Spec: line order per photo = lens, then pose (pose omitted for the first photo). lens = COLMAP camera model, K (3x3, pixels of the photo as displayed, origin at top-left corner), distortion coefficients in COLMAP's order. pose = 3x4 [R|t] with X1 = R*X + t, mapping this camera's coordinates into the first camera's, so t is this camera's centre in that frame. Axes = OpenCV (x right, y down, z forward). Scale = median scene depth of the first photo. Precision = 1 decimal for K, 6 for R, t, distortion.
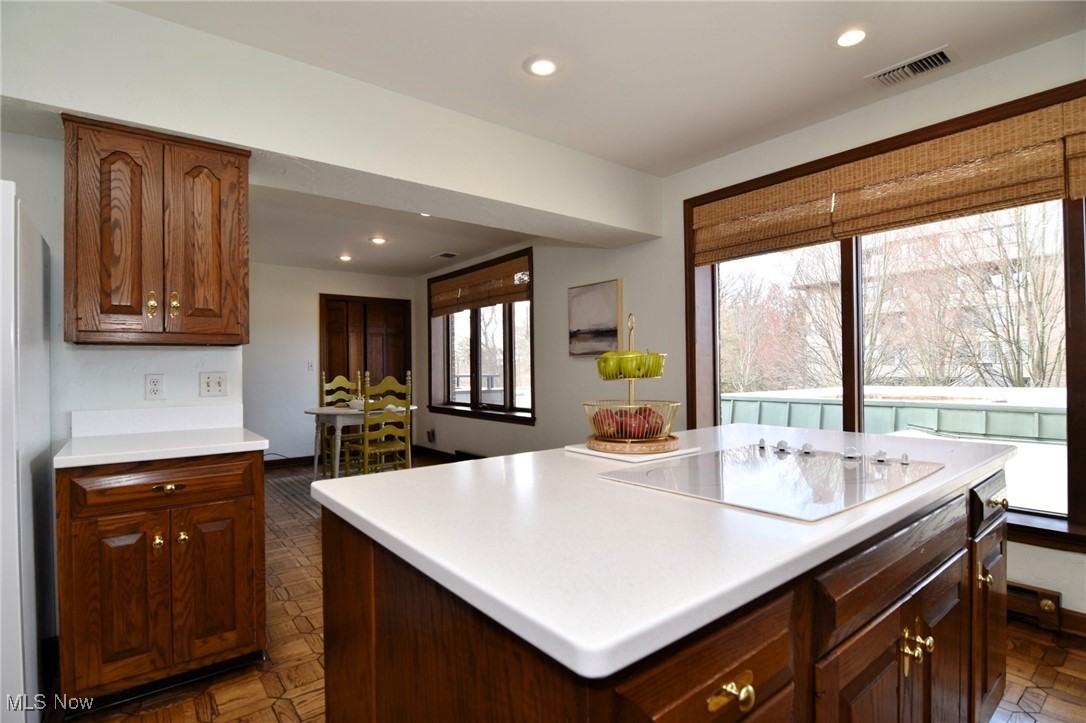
lens RADIAL K [[522.8, 0, 543.0], [0, 522.8, 361.5], [0, 0, 1]] dist [0.002724, -0.000086]
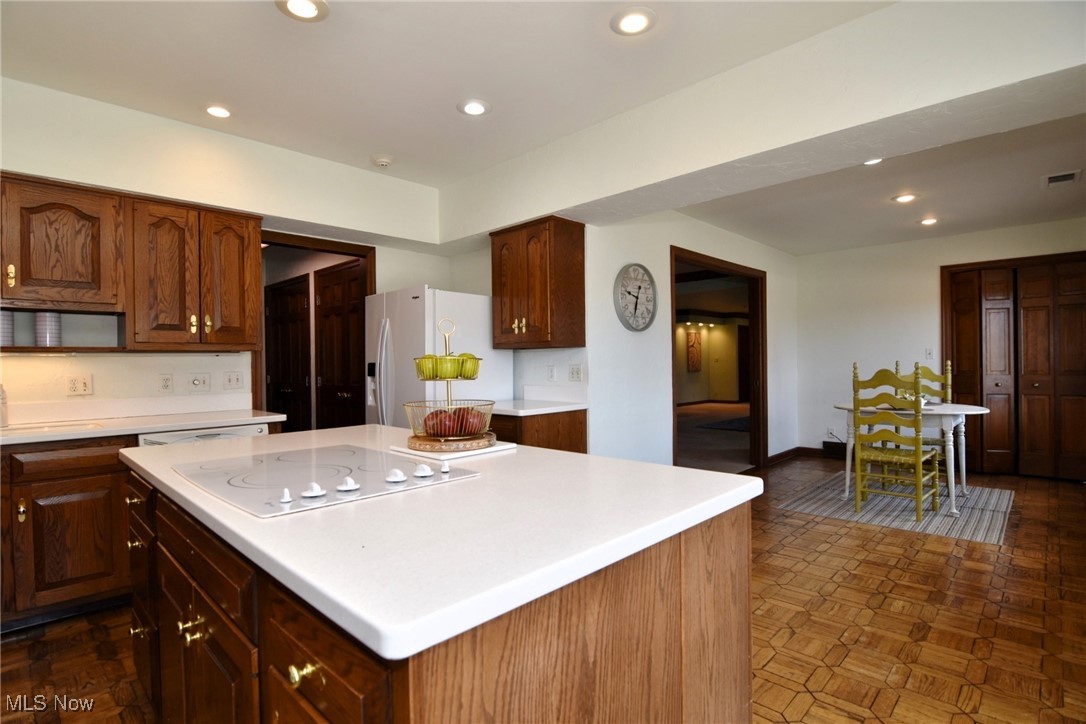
lens RADIAL K [[523.3, 0, 543.0], [0, 523.3, 362.0], [0, 0, 1]] dist [-0.013403, -0.000868]
pose [[0.132809, 0.010297, -0.991088, 0.340666], [0.022052, 0.999668, 0.013341, -0.003935], [0.990896, -0.023628, 0.132538, 0.291035]]
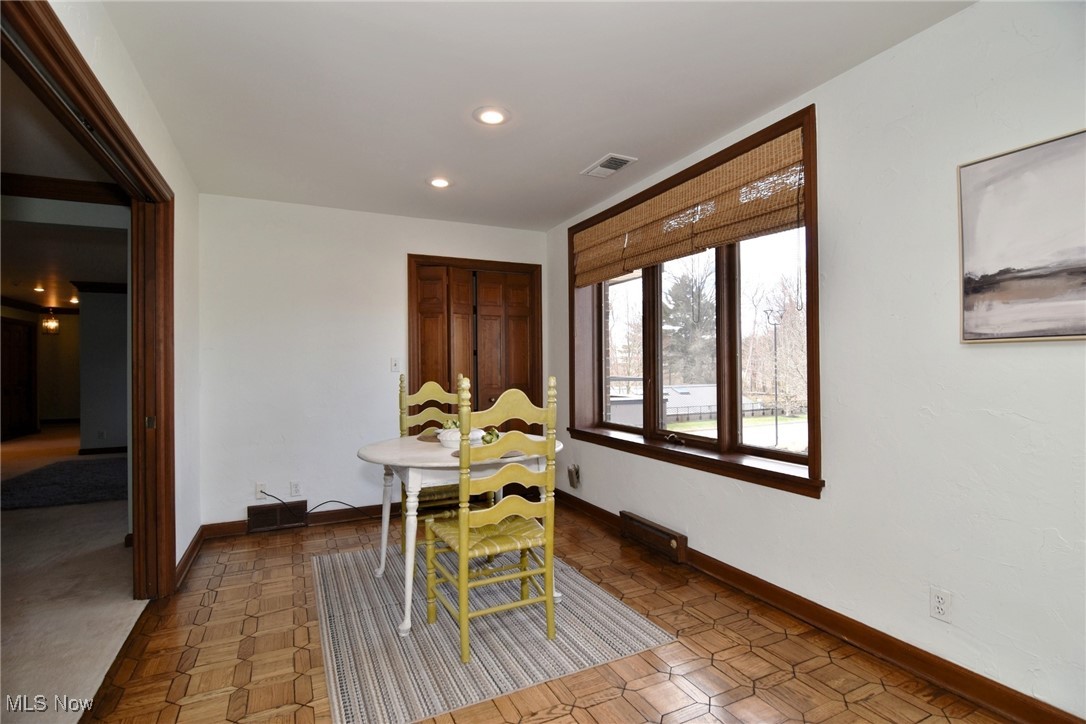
lens RADIAL K [[520.9, 0, 543.0], [0, 520.9, 362.0], [0, 0, 1]] dist [-0.014951, -0.000789]
pose [[0.976521, 0.000799, -0.215418, -0.134714], [-0.000055, 0.999994, 0.003460, 0.002765], [0.215420, -0.003367, 0.976516, 0.443593]]
